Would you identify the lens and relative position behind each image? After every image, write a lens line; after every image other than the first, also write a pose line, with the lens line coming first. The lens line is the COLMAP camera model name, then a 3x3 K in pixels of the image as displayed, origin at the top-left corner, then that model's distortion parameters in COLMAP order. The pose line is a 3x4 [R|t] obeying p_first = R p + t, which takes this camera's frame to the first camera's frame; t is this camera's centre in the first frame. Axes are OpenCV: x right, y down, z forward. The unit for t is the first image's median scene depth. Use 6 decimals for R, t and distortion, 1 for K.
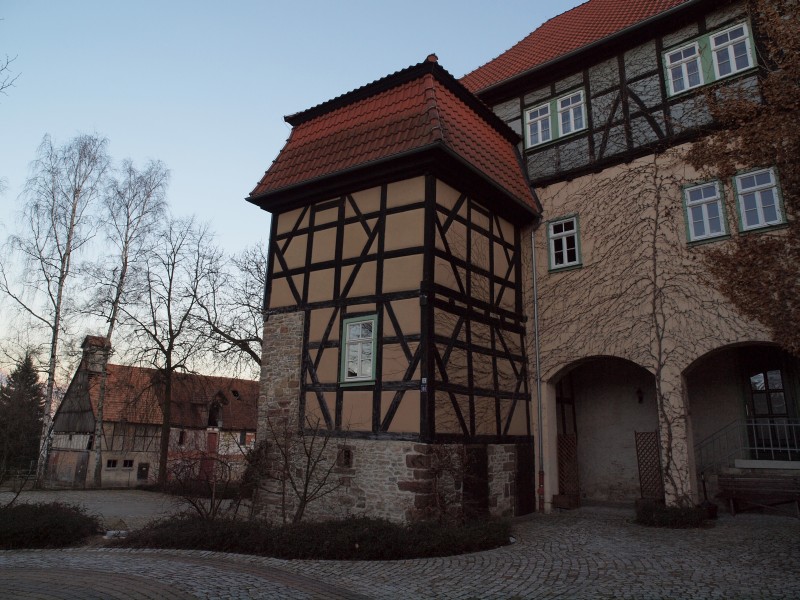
lens RADIAL K [[569.5, 0, 404.8], [0, 569.5, 297.6], [0, 0, 1]] dist [-0.117862, 0.105777]
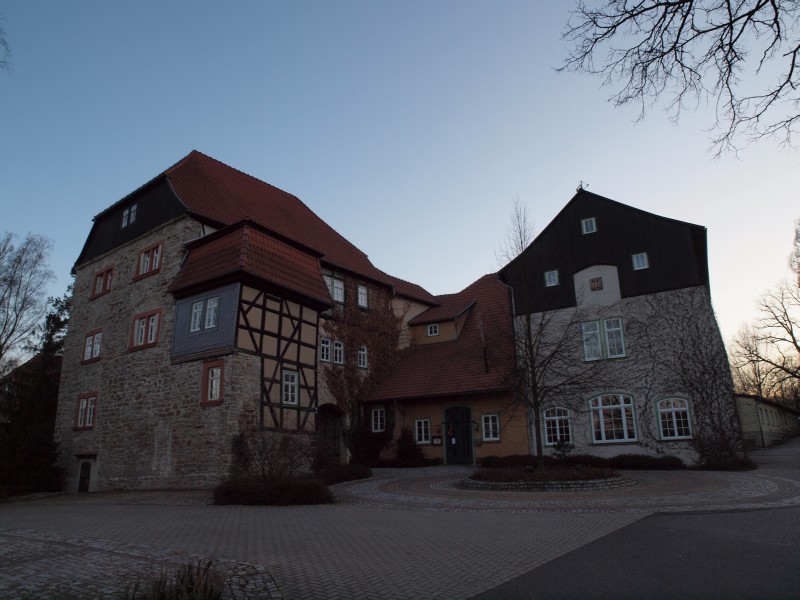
lens RADIAL K [[569.5, 0, 400.3], [0, 569.5, 299.7], [0, 0, 1]] dist [-0.117862, 0.105777]
pose [[-0.036748, 0.253938, 0.966522, -2.059582], [-0.242636, 0.935967, -0.255135, 0.211645], [-0.969421, -0.243889, 0.027220, 0.653239]]
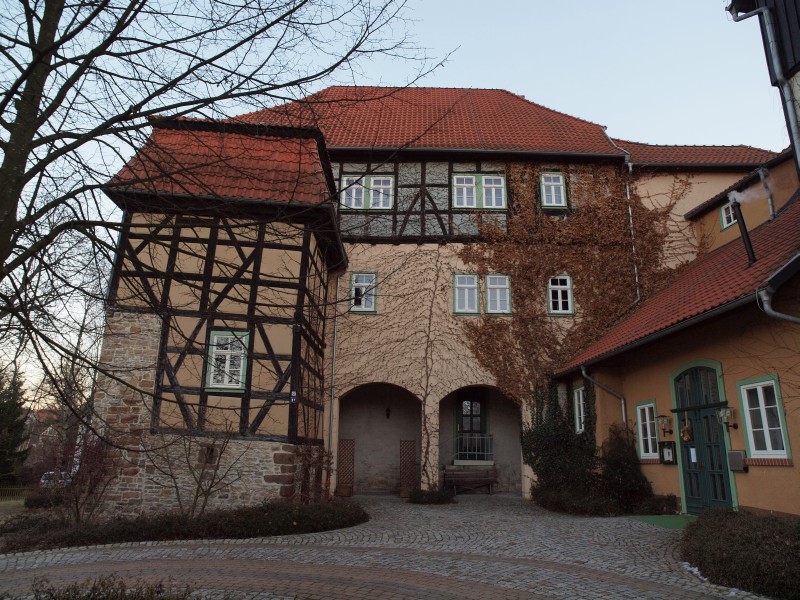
lens RADIAL K [[569.5, 0, 399.5], [0, 569.5, 297.6], [0, 0, 1]] dist [-0.117862, 0.105777]
pose [[0.777166, 0.171254, 0.605545, -0.518919], [-0.170874, 0.983534, -0.058851, -0.025268], [-0.605653, -0.057735, 0.793632, -0.100337]]
